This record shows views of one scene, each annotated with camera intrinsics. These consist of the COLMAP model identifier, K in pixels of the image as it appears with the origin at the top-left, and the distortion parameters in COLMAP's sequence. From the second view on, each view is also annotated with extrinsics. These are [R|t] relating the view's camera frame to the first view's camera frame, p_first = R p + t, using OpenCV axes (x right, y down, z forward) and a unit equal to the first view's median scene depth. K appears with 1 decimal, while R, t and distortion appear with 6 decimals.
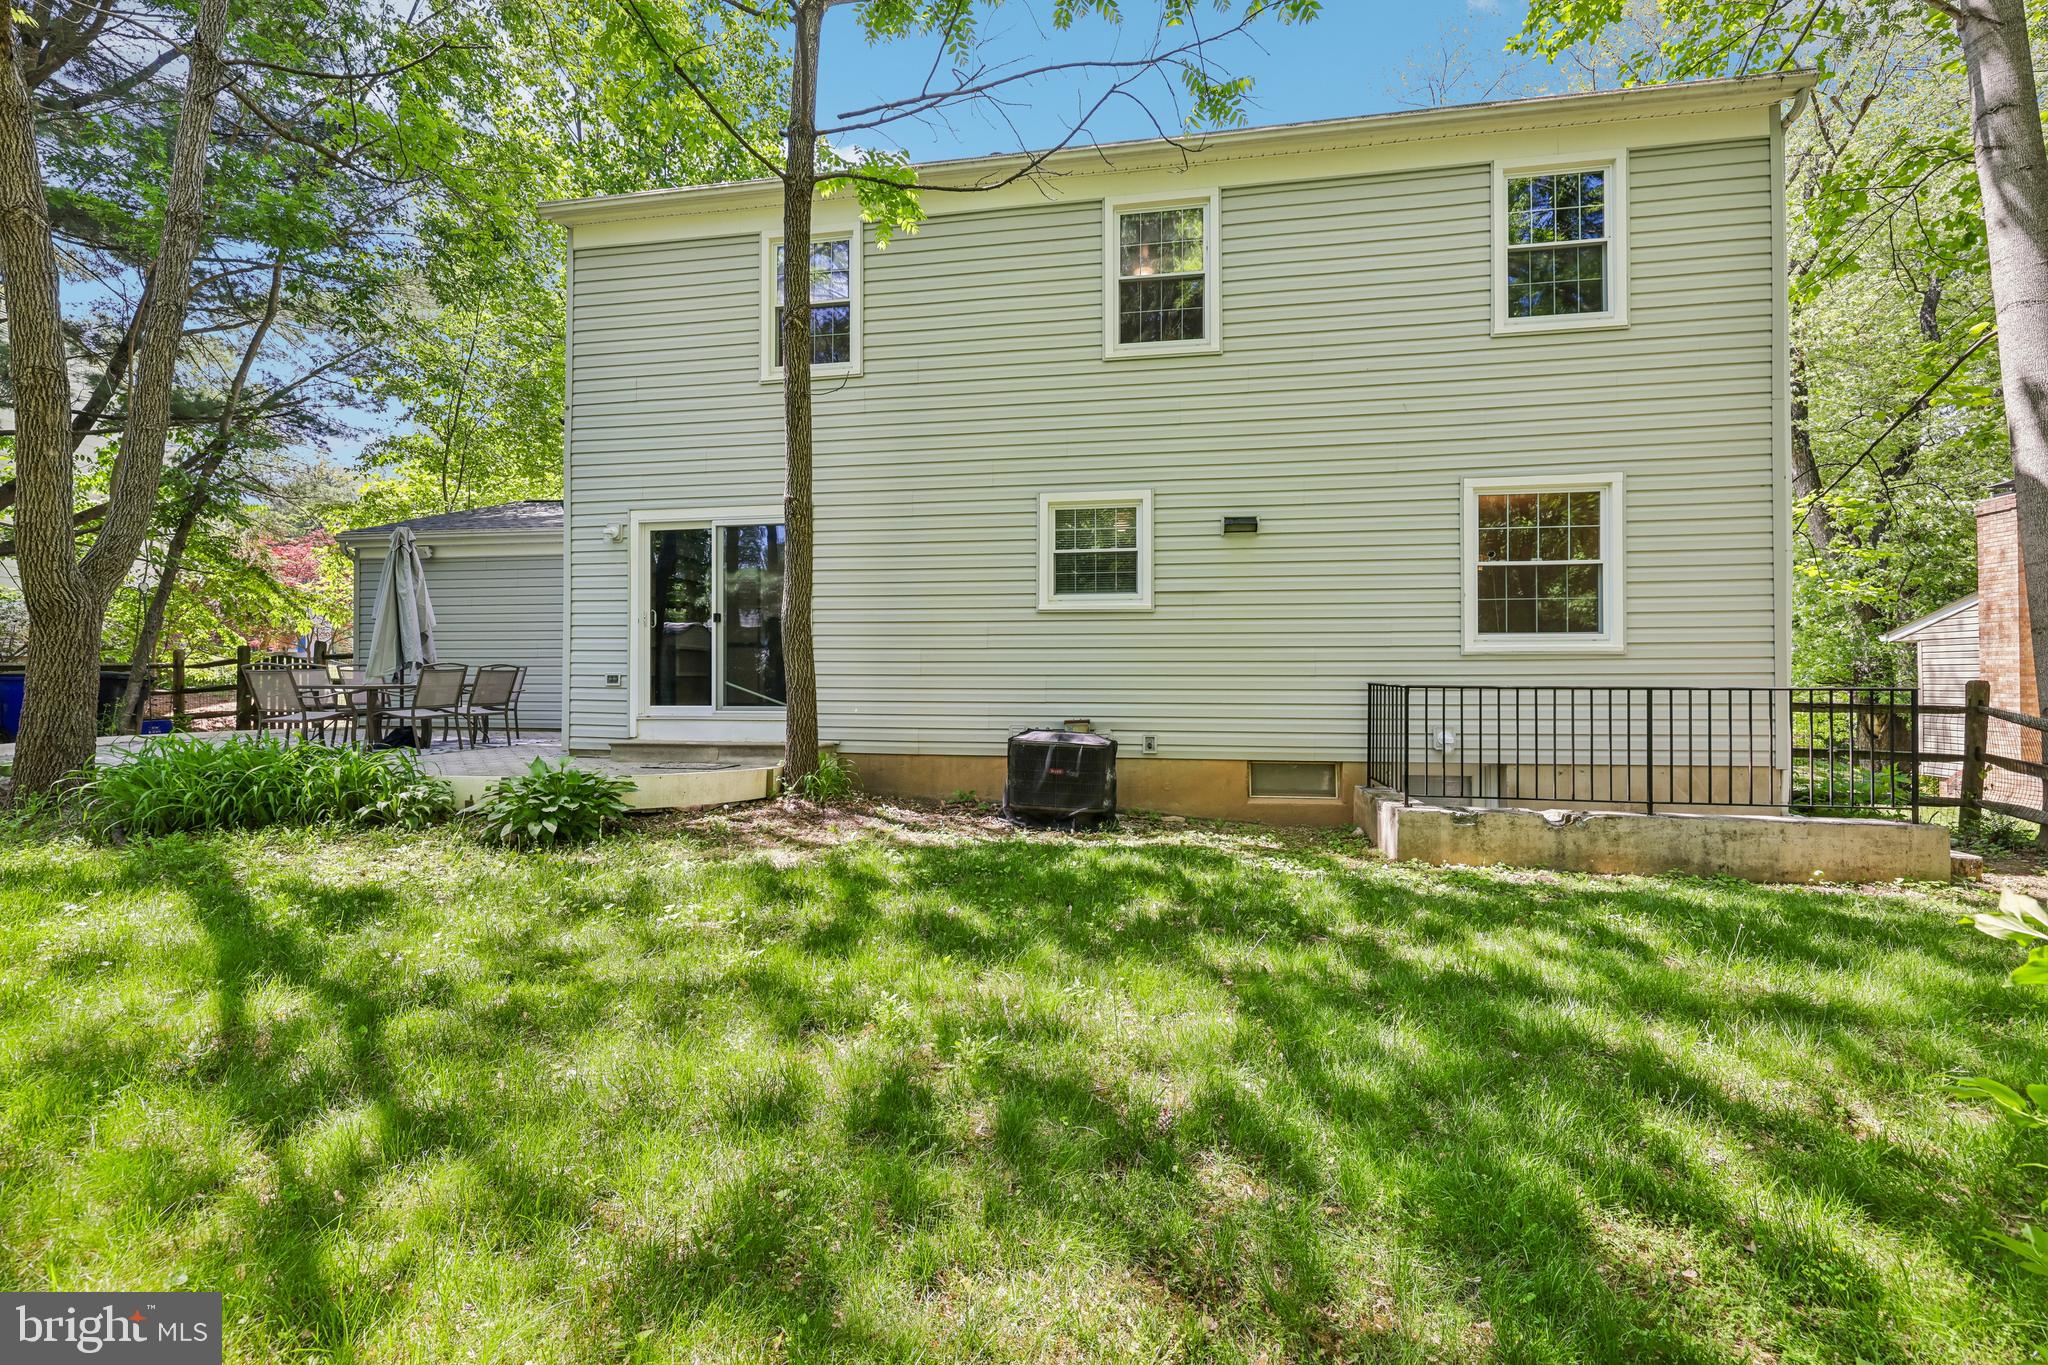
lens RADIAL K [[854.9, 0, 1016.2], [0, 854.9, 671.4], [0, 0, 1]] dist [0.000123, 0.000722]
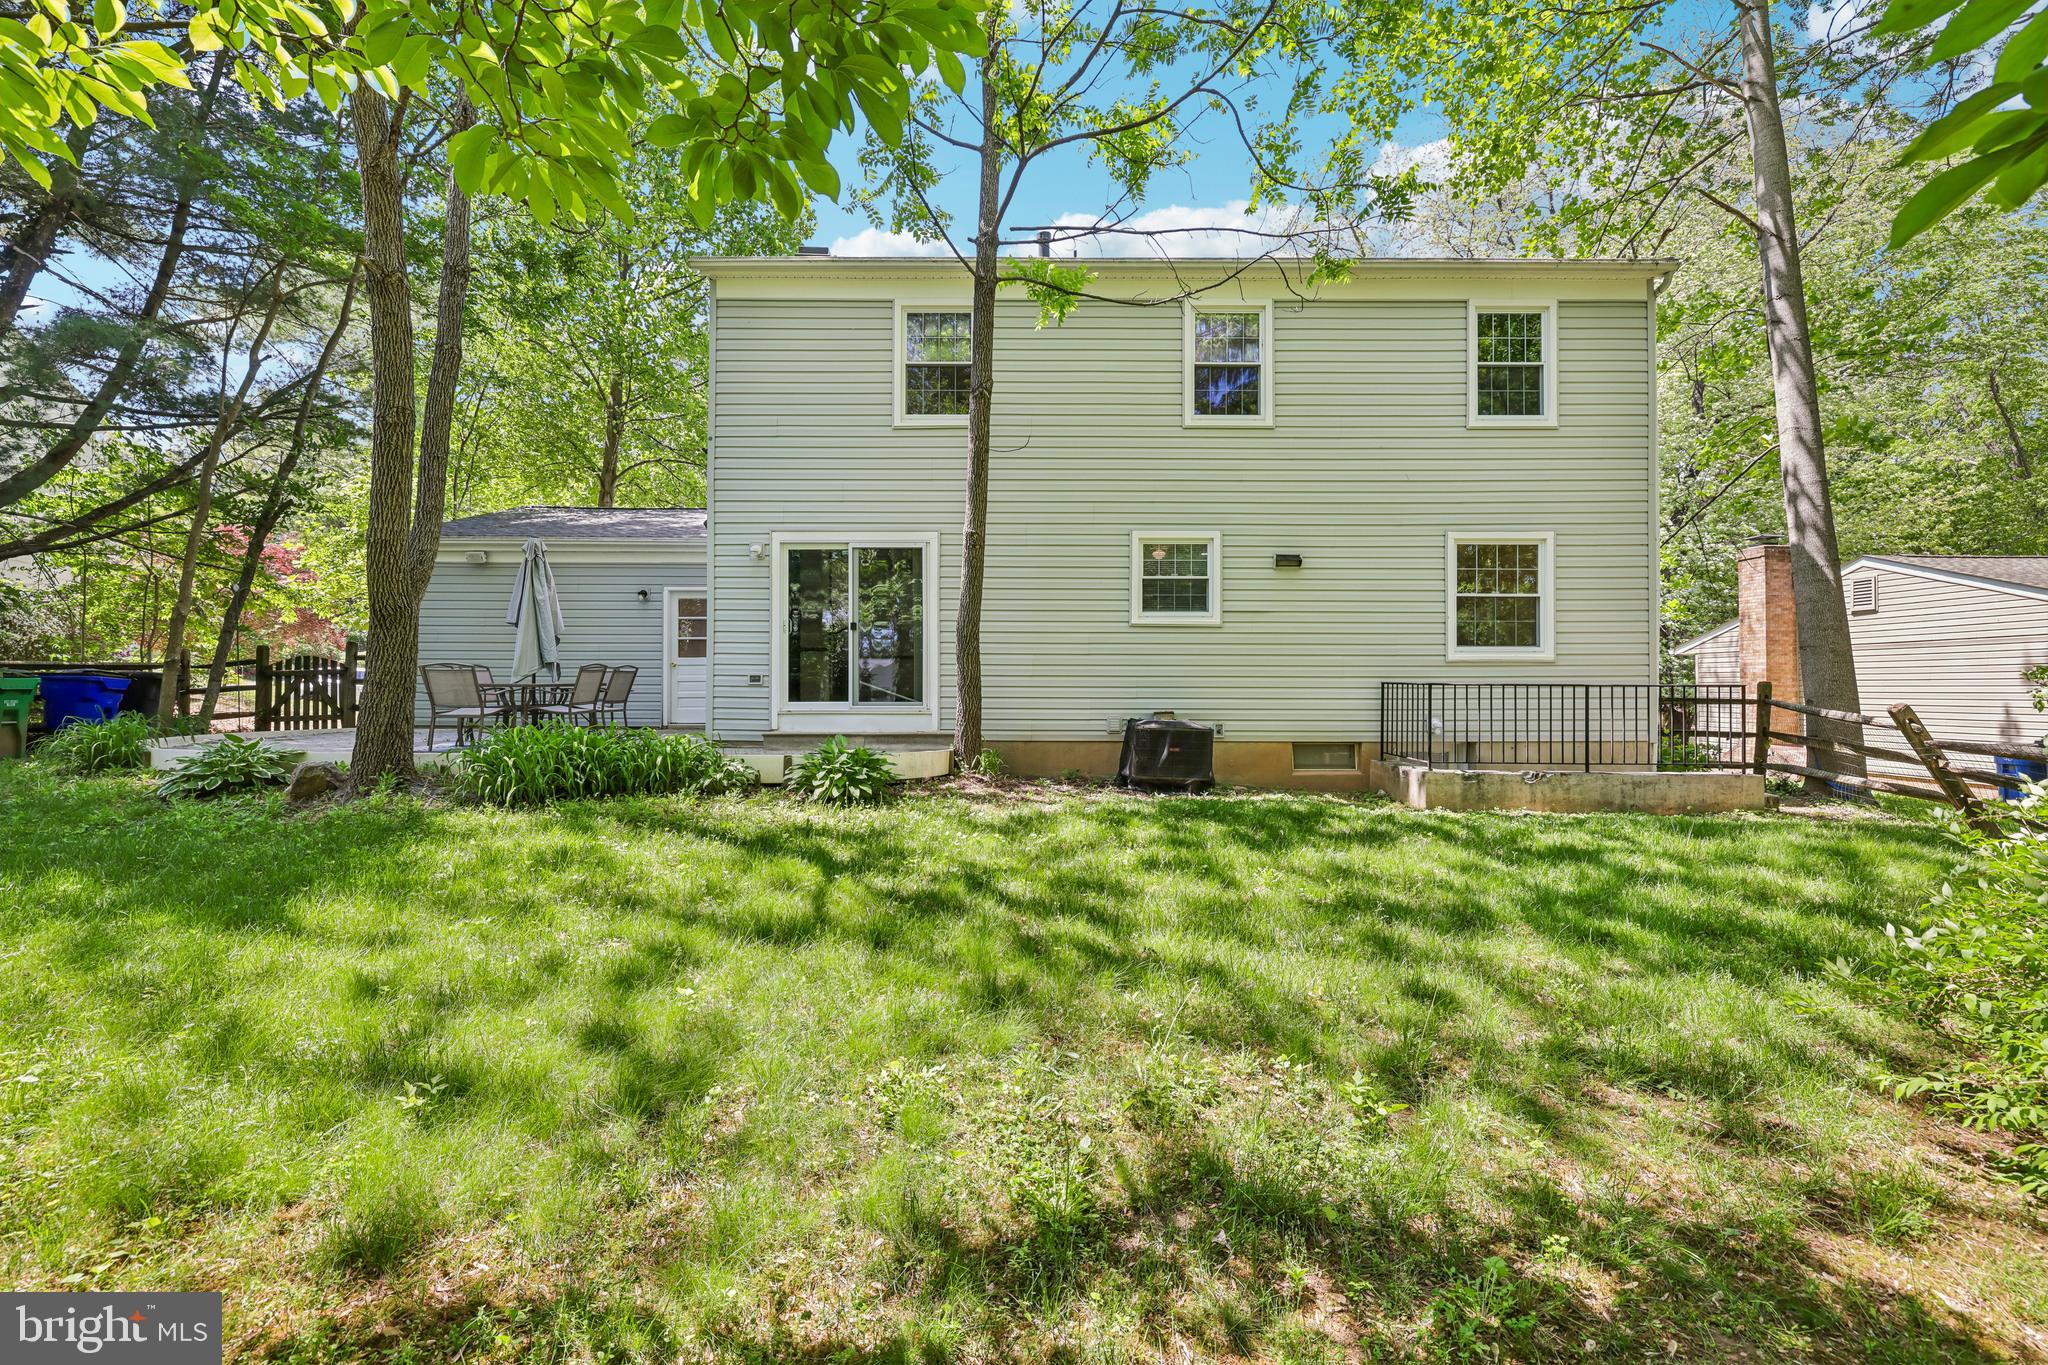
lens RADIAL K [[854.9, 0, 1022.5], [0, 854.9, 677.0], [0, 0, 1]] dist [0.000123, 0.000722]
pose [[0.985296, 0.003020, 0.170828, -0.361411], [-0.002850, 0.999995, -0.001239, 0.008106], [-0.170831, 0.000733, 0.985300, -0.213348]]
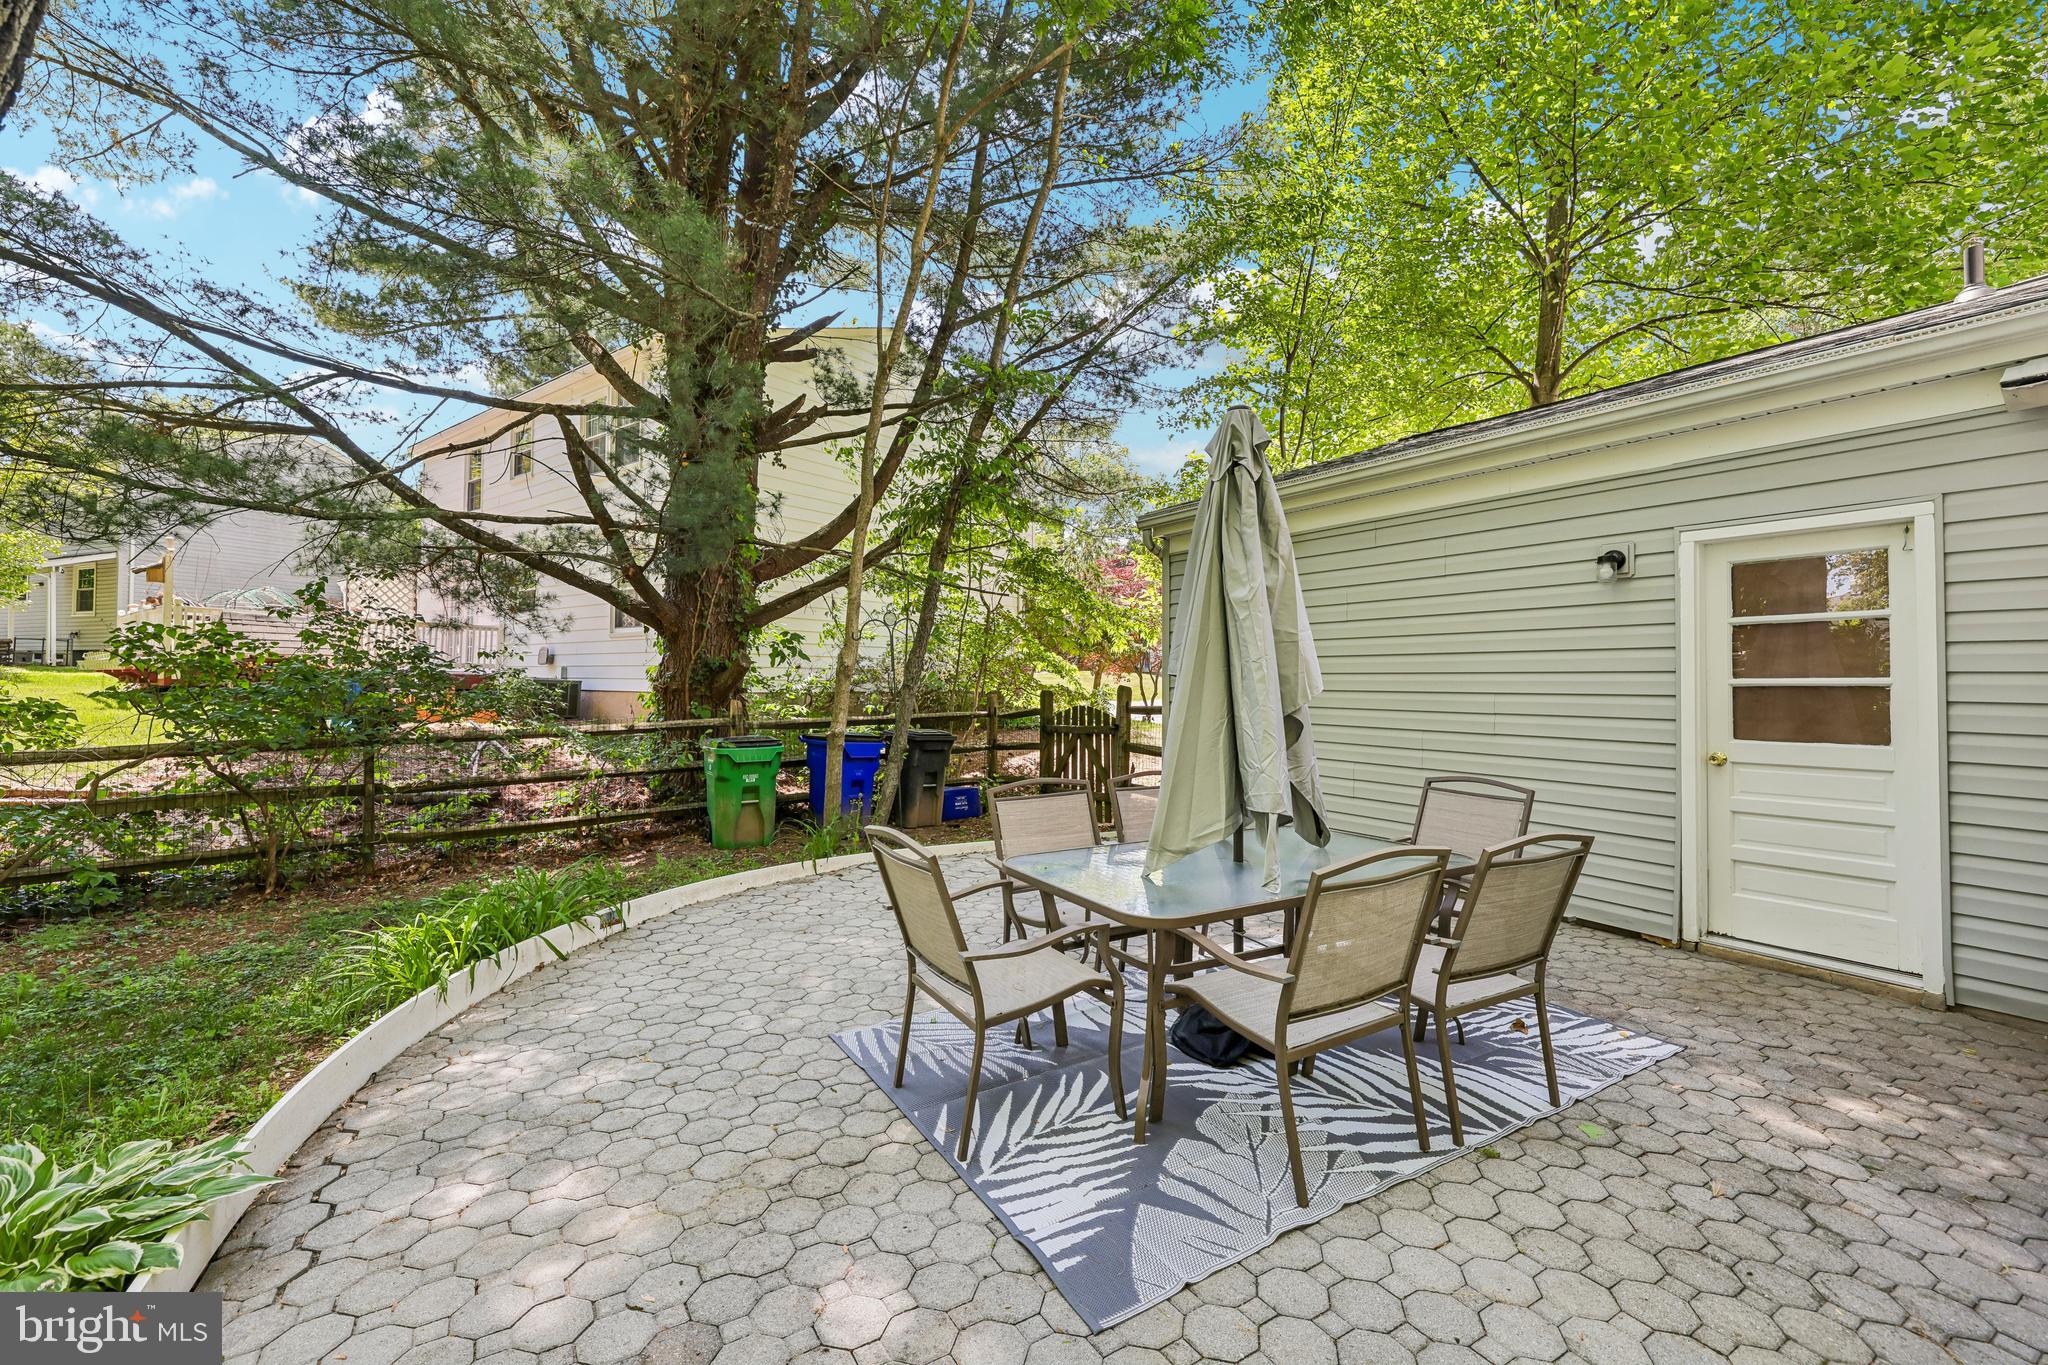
lens RADIAL K [[854.9, 0, 1011.7], [0, 854.9, 668.4], [0, 0, 1]] dist [0.000123, 0.000722]
pose [[0.650631, -0.007427, -0.759358, -0.629656], [0.001208, 0.999961, -0.008746, -0.074099], [0.759393, 0.004773, 0.650615, 0.862652]]
